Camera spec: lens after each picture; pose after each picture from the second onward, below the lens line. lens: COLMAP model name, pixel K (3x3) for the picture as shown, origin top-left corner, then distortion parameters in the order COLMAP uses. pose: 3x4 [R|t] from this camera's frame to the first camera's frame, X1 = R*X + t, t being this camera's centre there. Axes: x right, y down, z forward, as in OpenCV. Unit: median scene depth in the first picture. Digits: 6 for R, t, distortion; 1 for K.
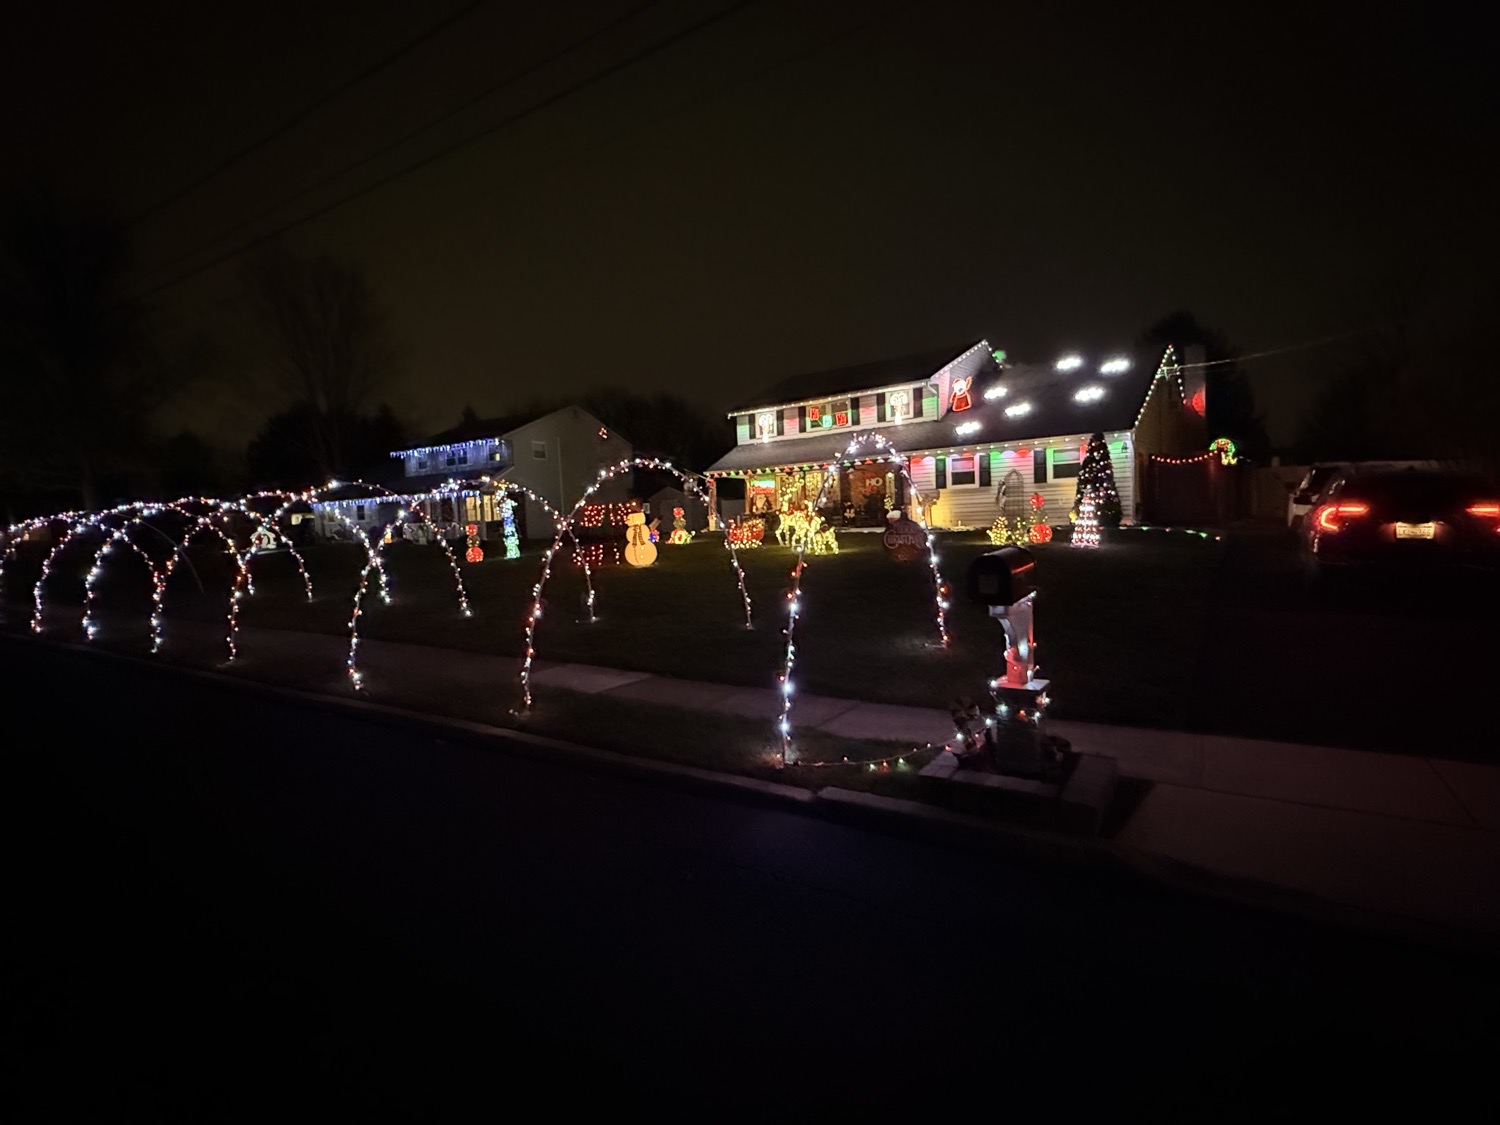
lens RADIAL K [[728.2, 0, 743.1], [0, 728.2, 559.3], [0, 0, 1]] dist [0.000776, 0.000009]
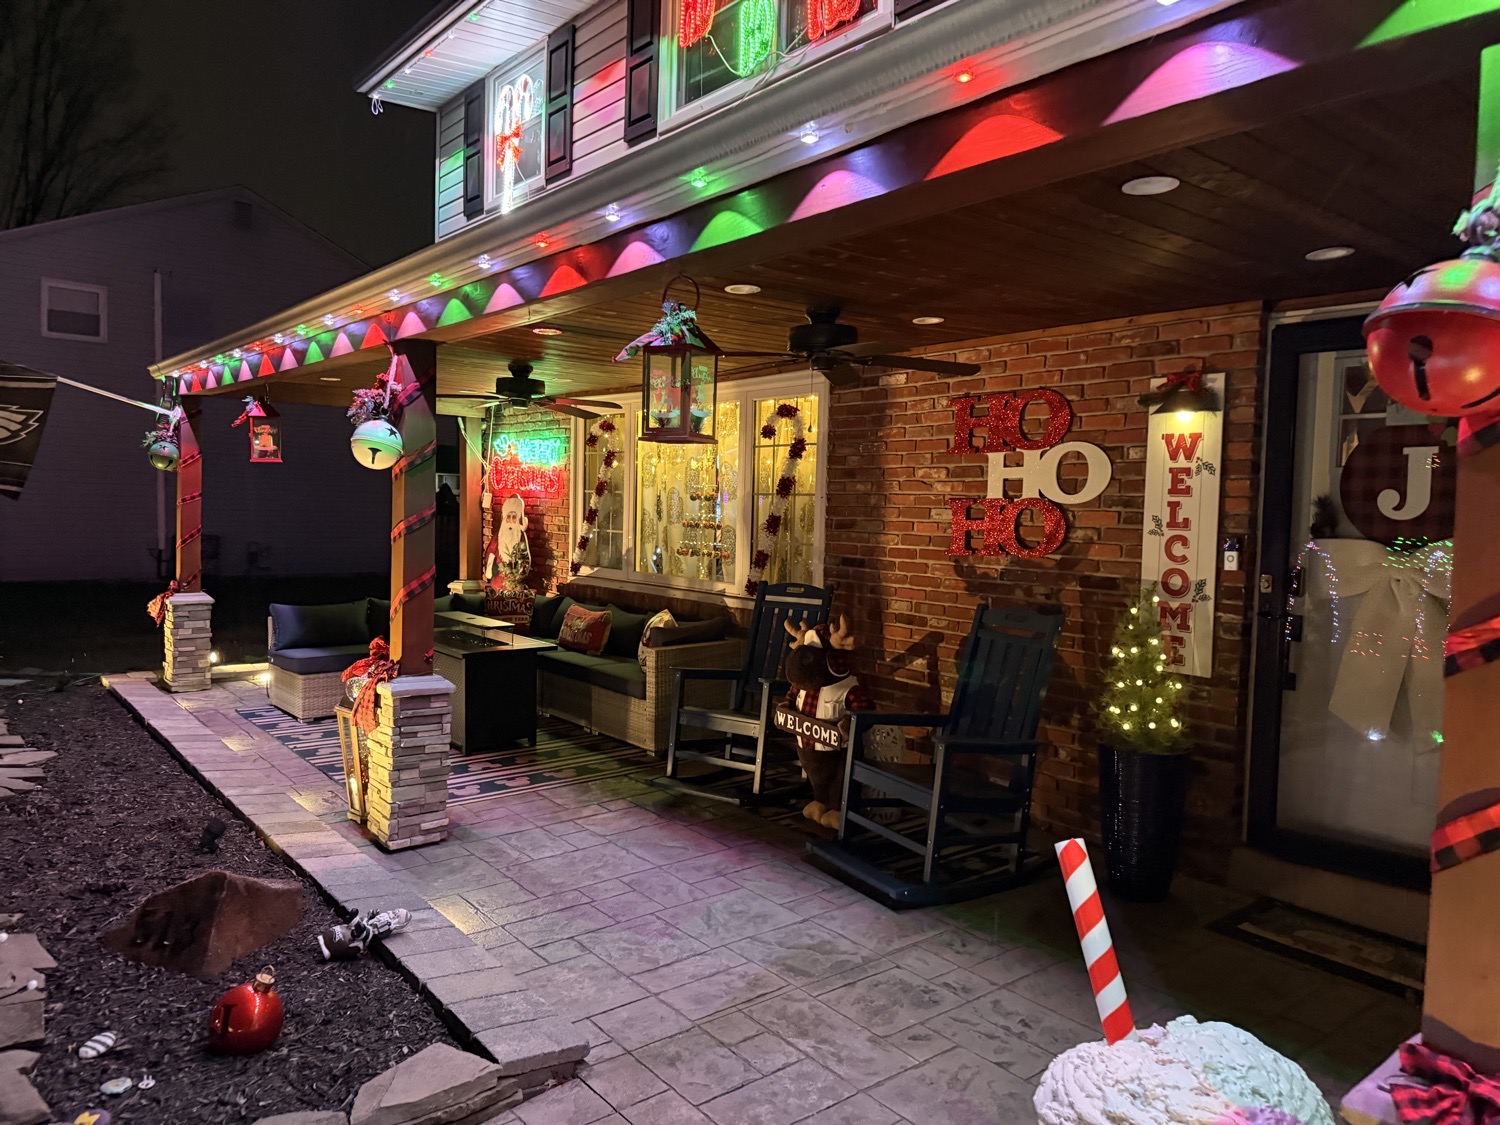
lens RADIAL K [[1049.0, 0, 750.0], [0, 1049.0, 562.5], [0, 0, 1]] dist [0.073630, -0.090656]
pose [[0.975091, 0.076012, -0.208373, 0.197239], [-0.075137, 0.997100, 0.012123, -0.103911], [0.208691, 0.003836, 0.977974, 0.943472]]
